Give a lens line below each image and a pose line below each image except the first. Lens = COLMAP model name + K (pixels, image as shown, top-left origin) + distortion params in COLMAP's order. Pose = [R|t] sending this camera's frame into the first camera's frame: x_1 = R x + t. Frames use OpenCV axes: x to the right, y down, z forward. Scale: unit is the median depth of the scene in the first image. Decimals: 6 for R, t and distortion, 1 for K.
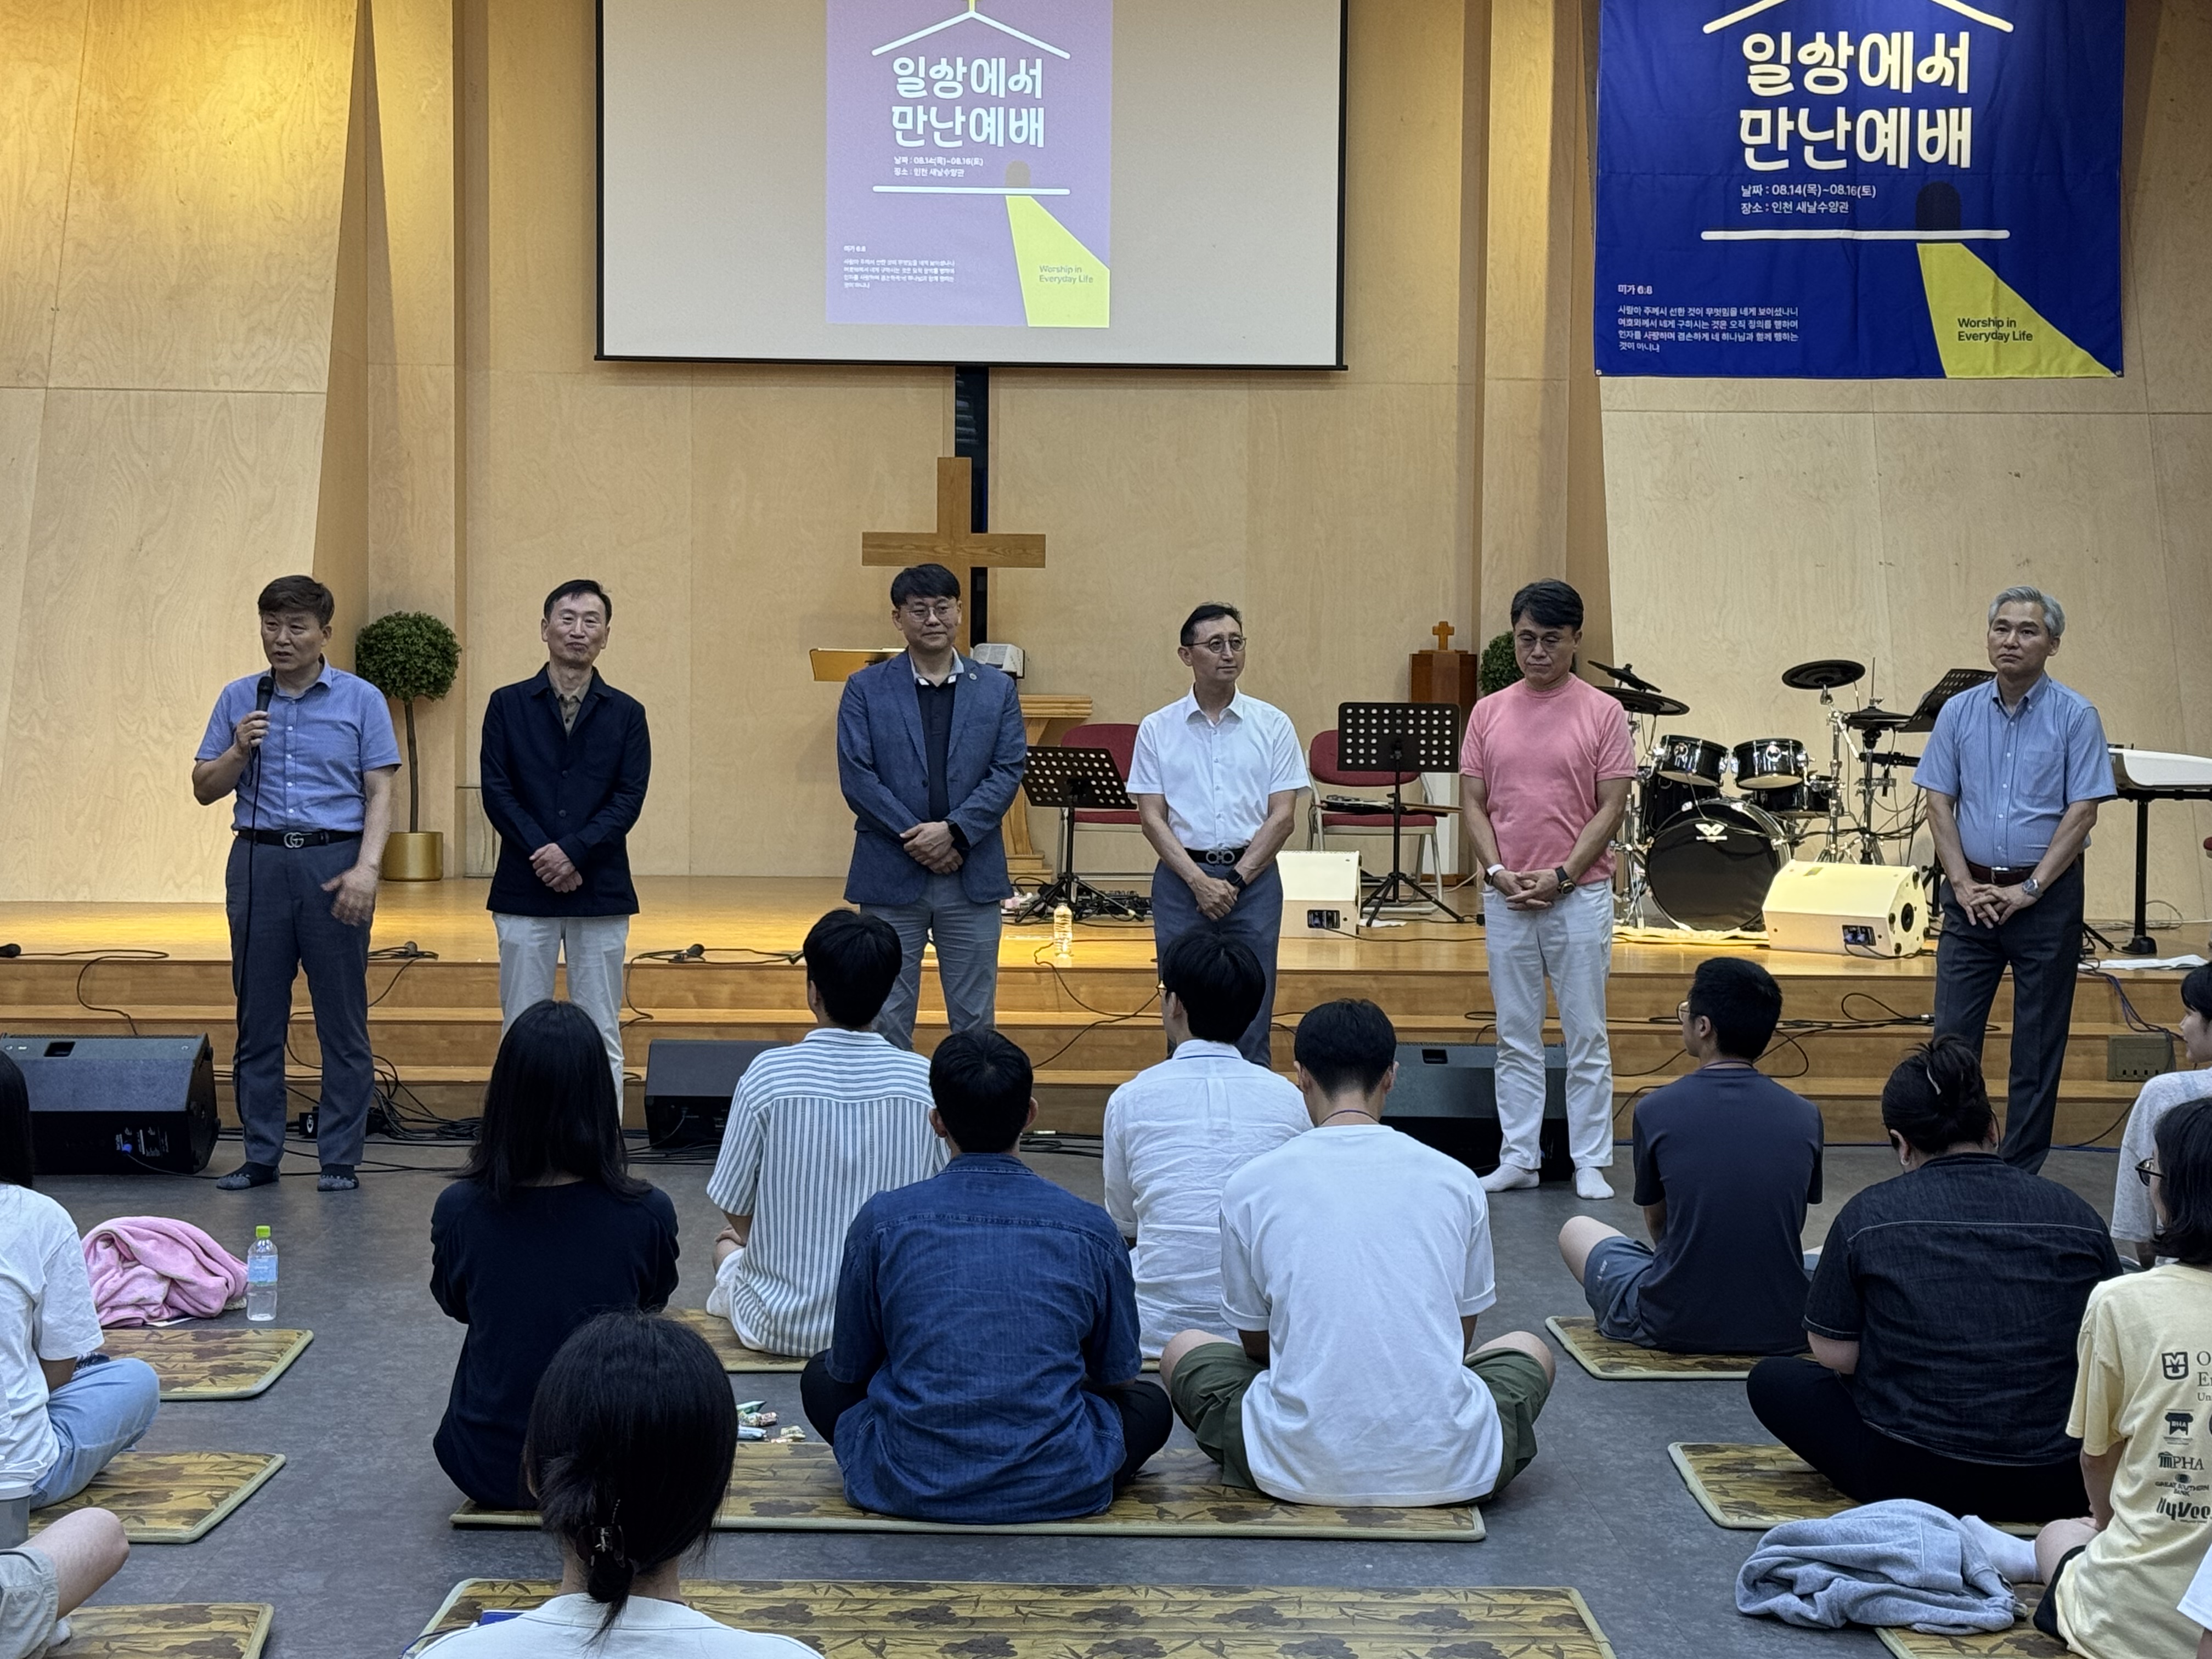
lens RADIAL K [[3902.3, 0, 1106.0], [0, 3902.3, 829.5], [0, 0, 1]] dist [0.092790, 0.014598]
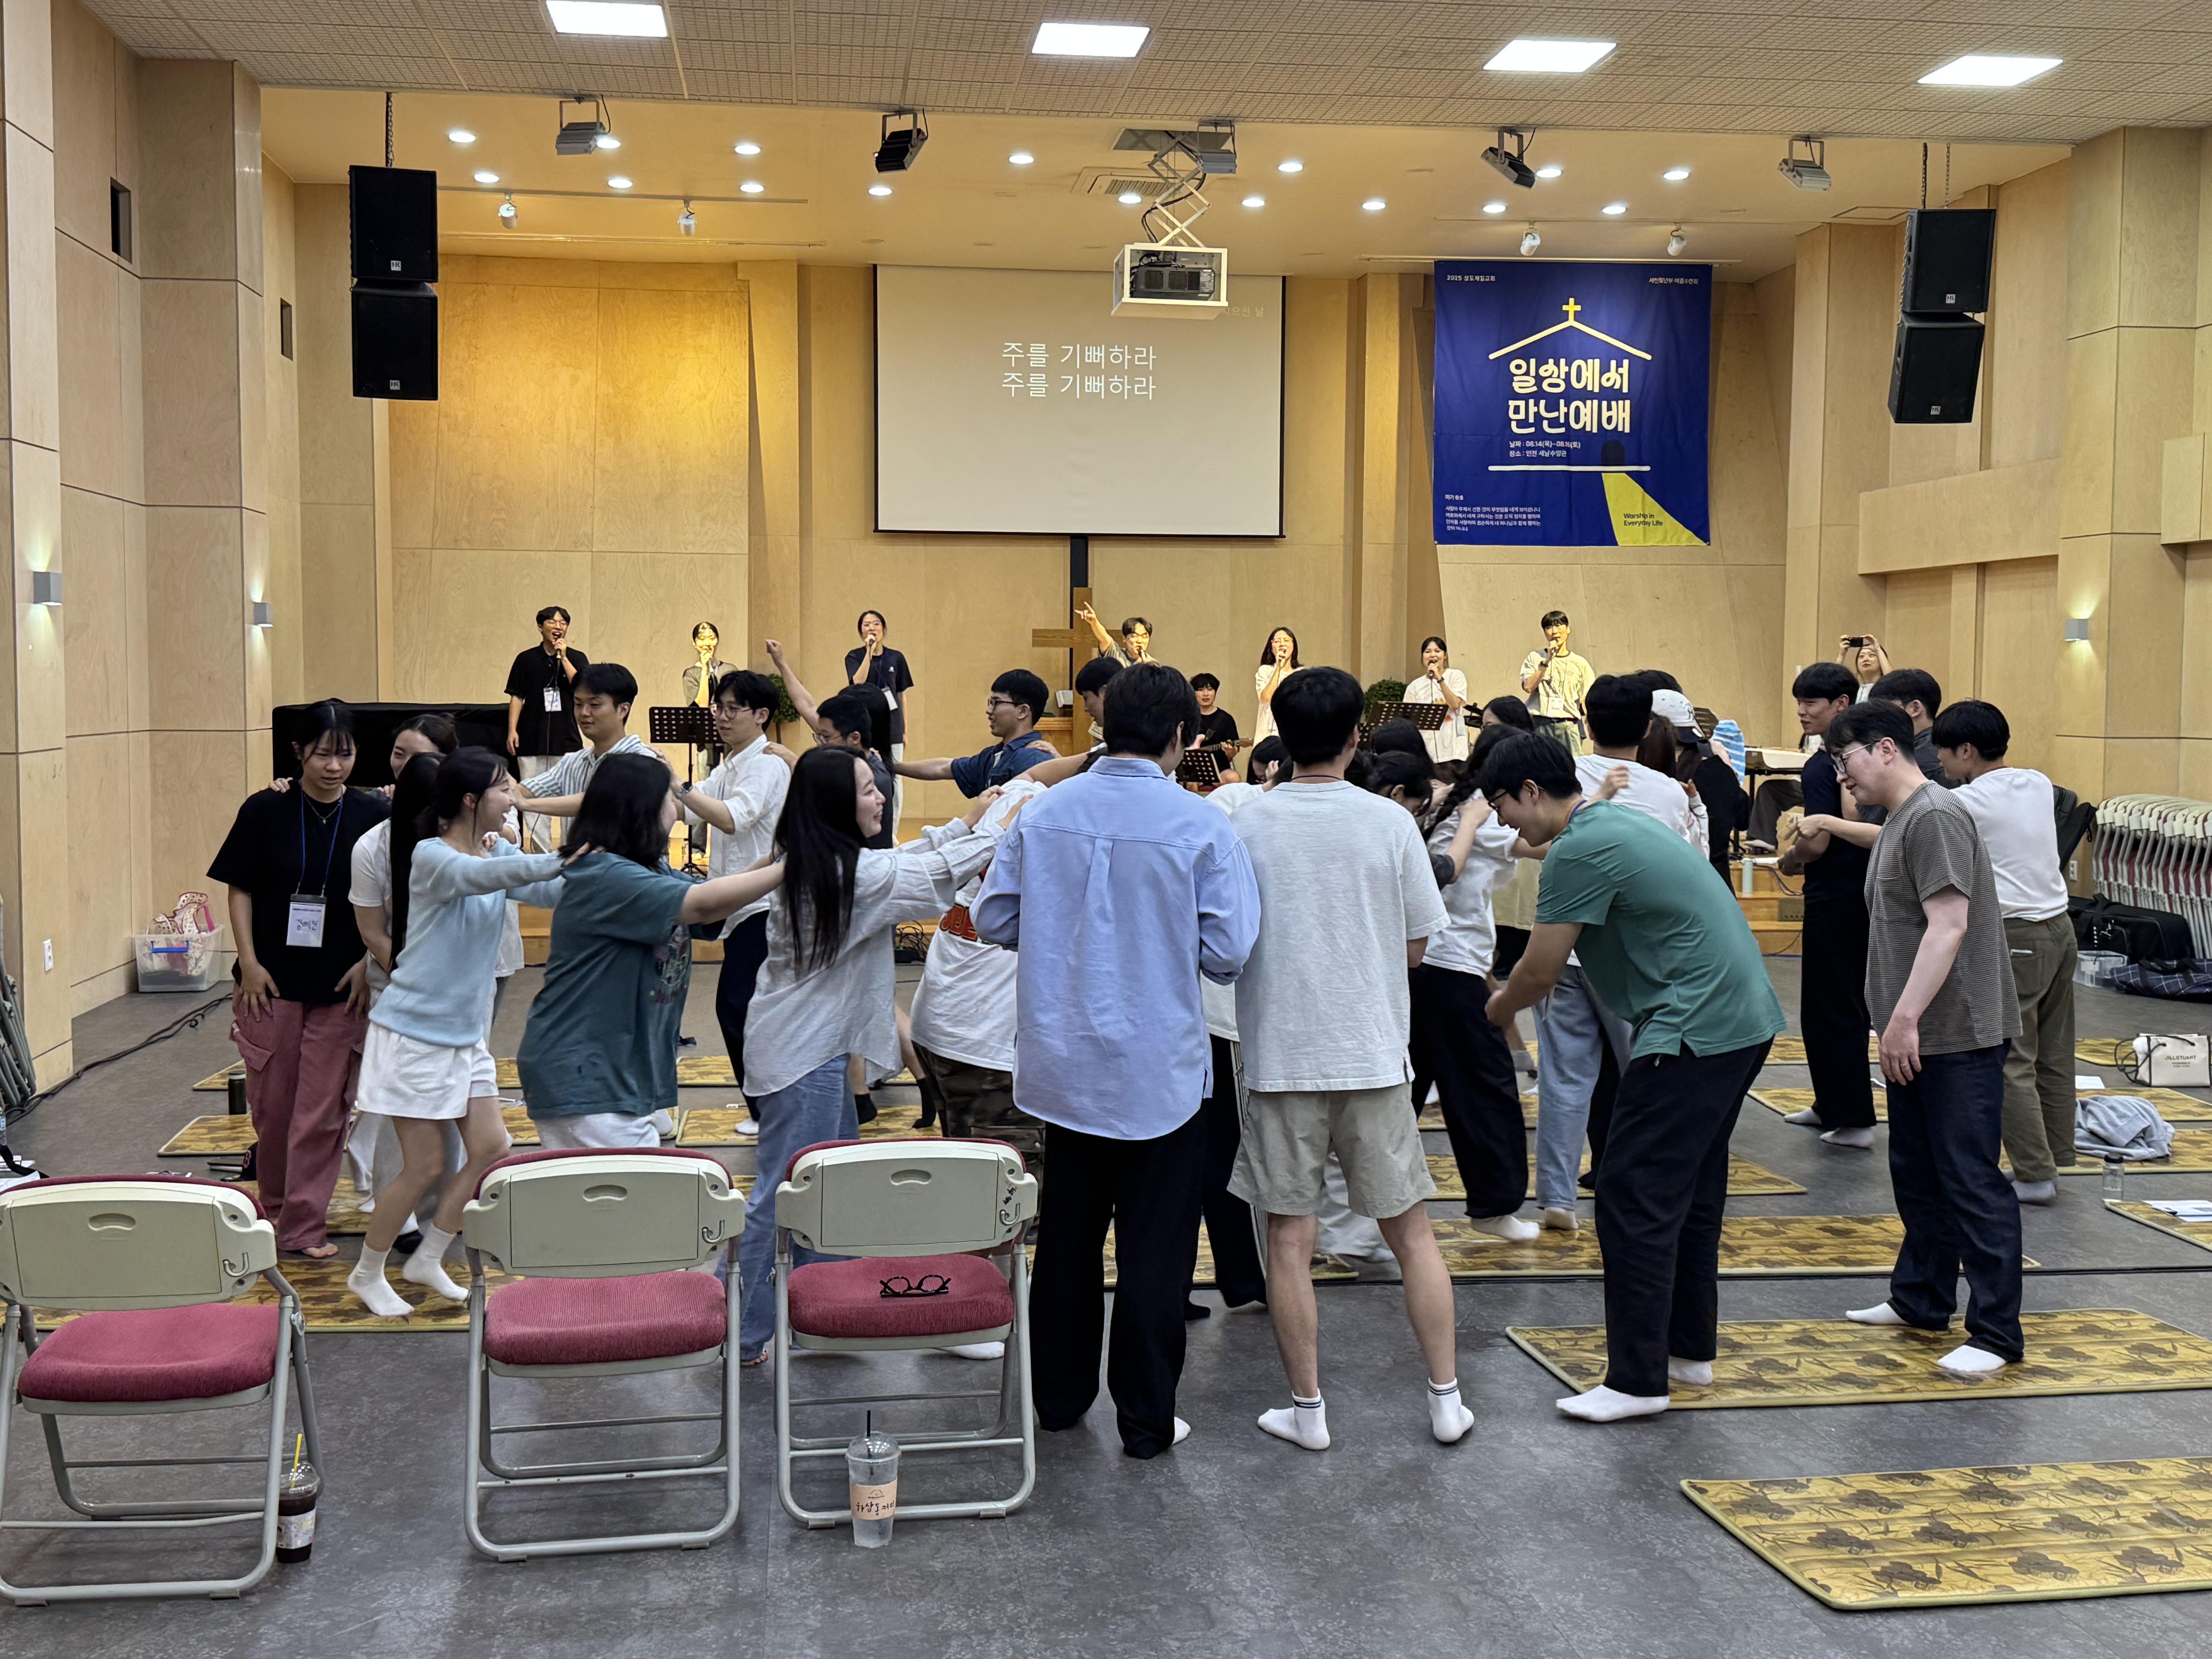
lens RADIAL K [[2432.6, 0, 1106.9], [0, 2432.6, 818.4], [0, 0, 1]] dist [0.095107, -0.017201]
pose [[0.994622, -0.010207, 0.103064, -0.148326], [0.008236, 0.999775, 0.019527, -0.010113], [-0.103240, -0.018573, 0.994483, -0.133100]]
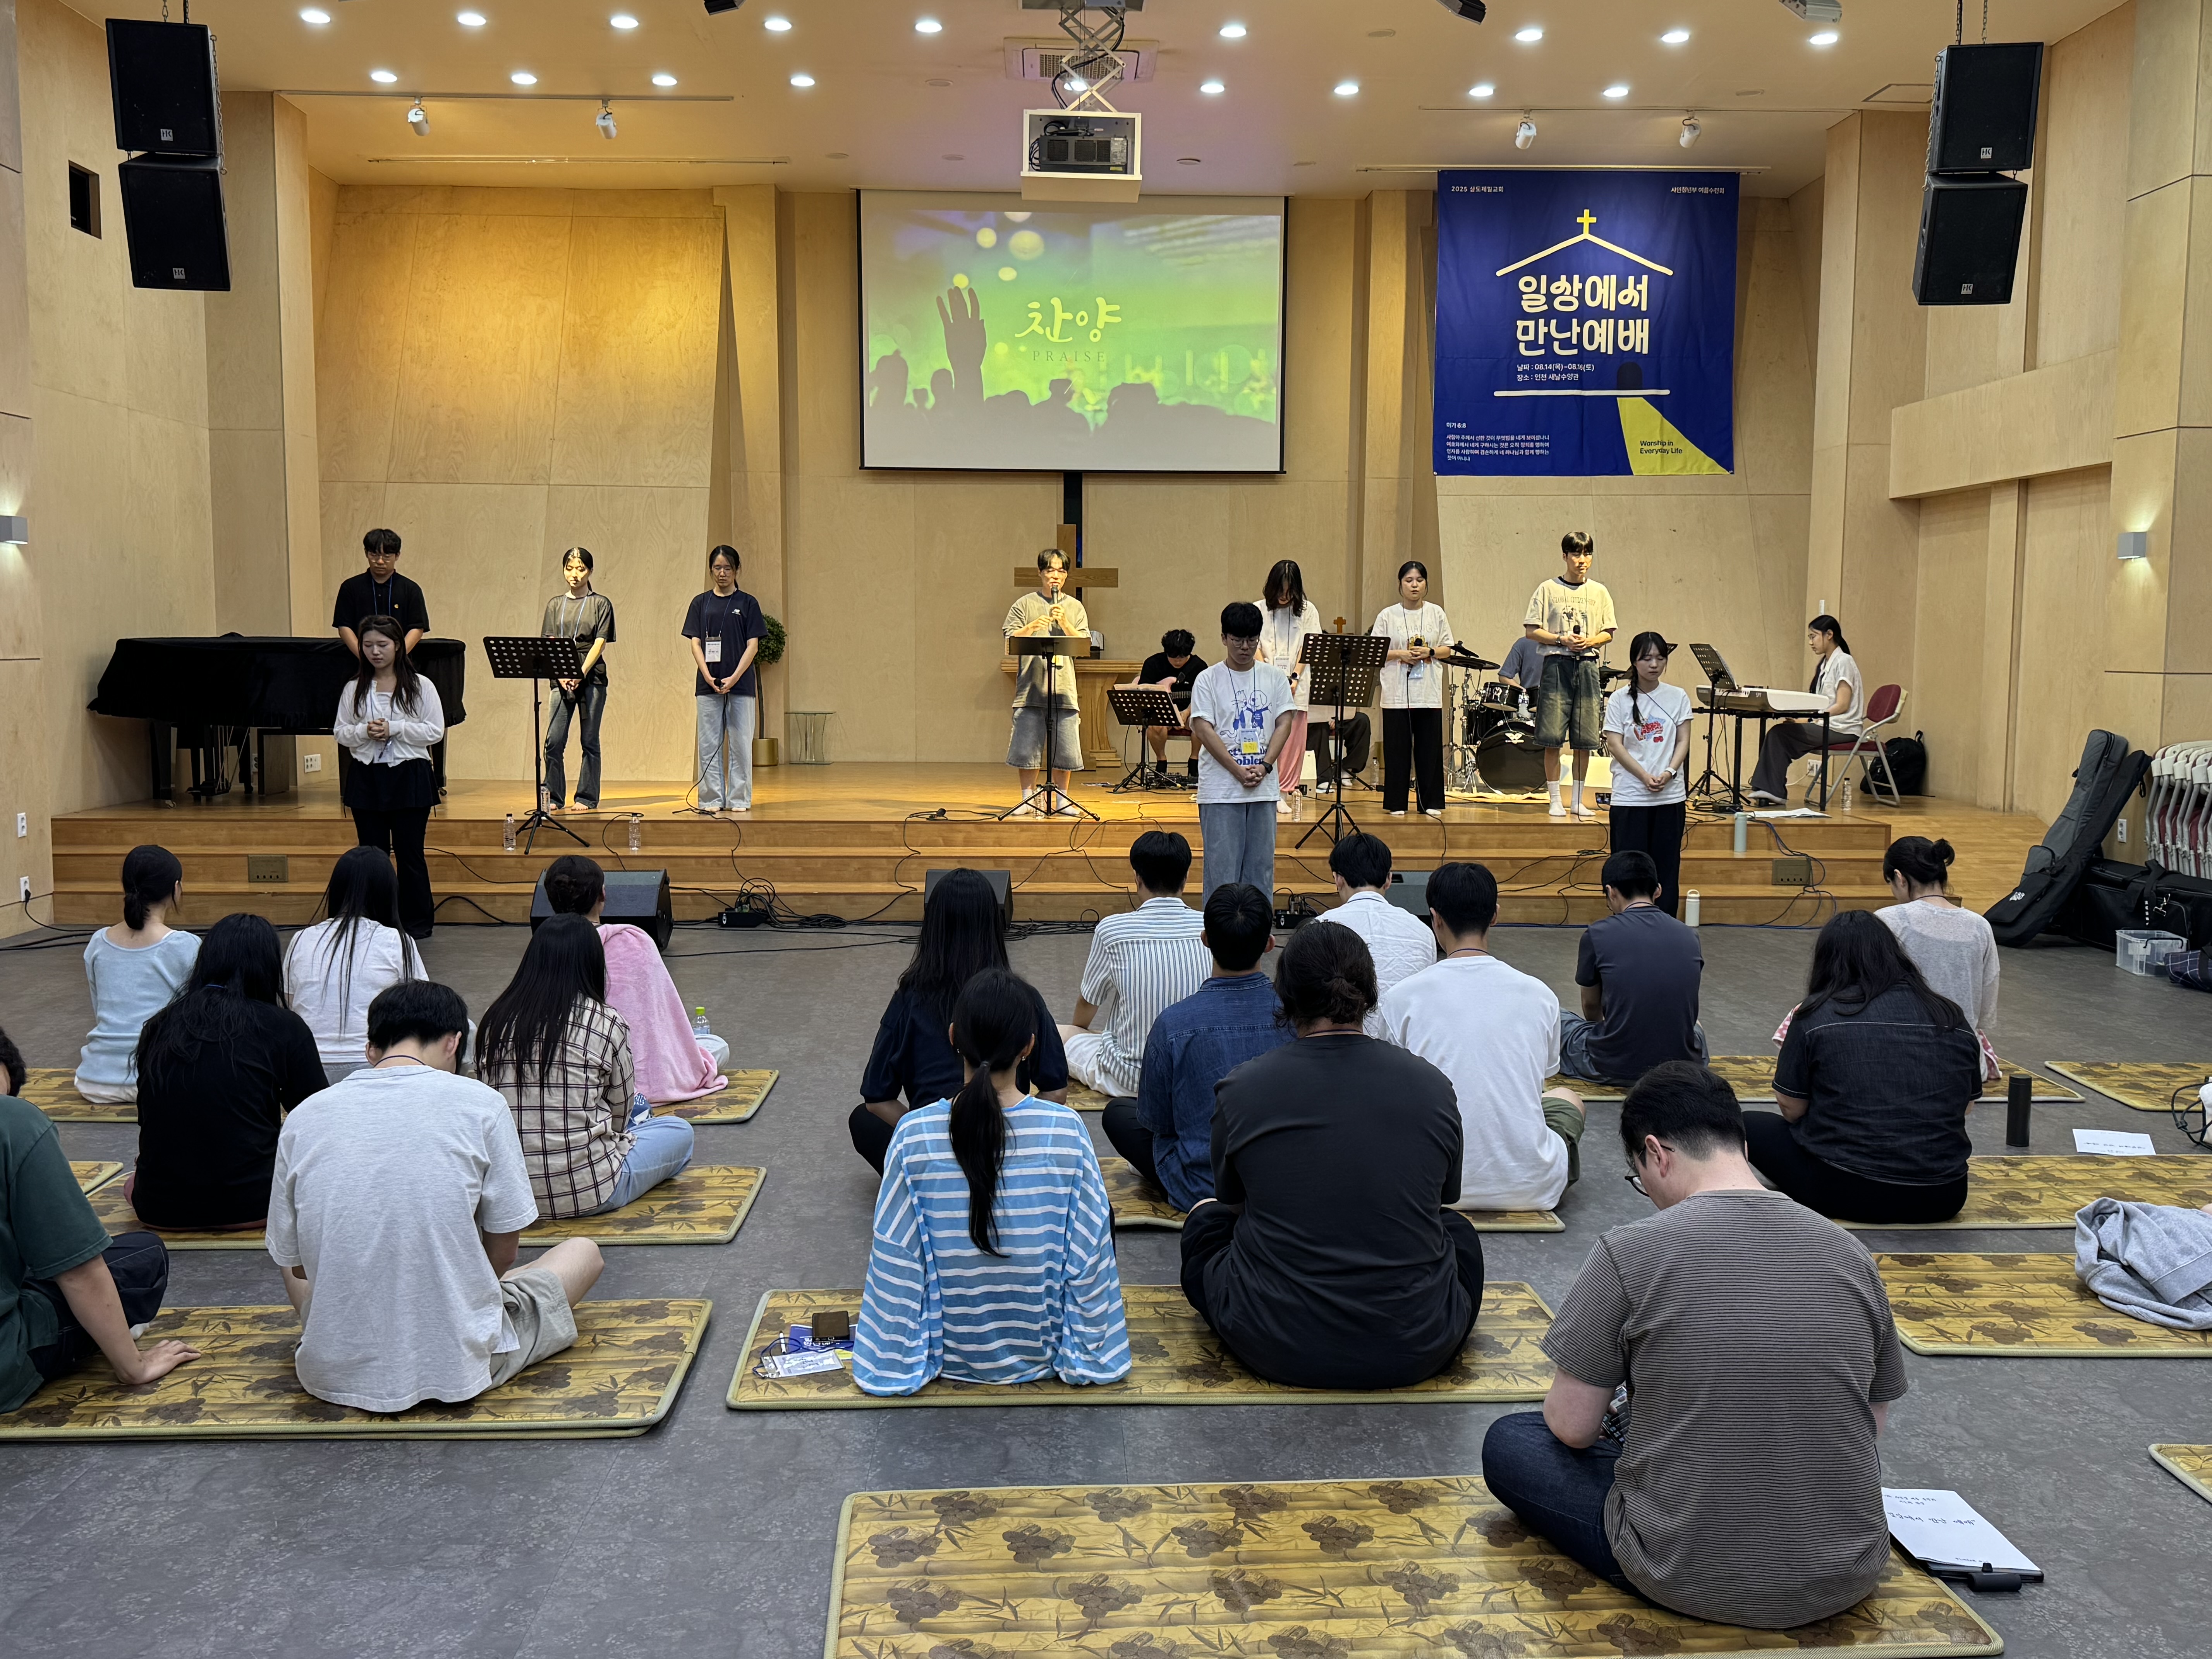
lens RADIAL K [[2004.1, 0, 1109.3], [0, 2004.1, 839.4], [0, 0, 1]] dist [0.127133, -0.272782]
pose [[0.999901, -0.005767, 0.012870, -0.032662], [0.005010, 0.998297, 0.058124, -0.006223], [-0.013183, -0.058054, 0.998226, 0.089653]]
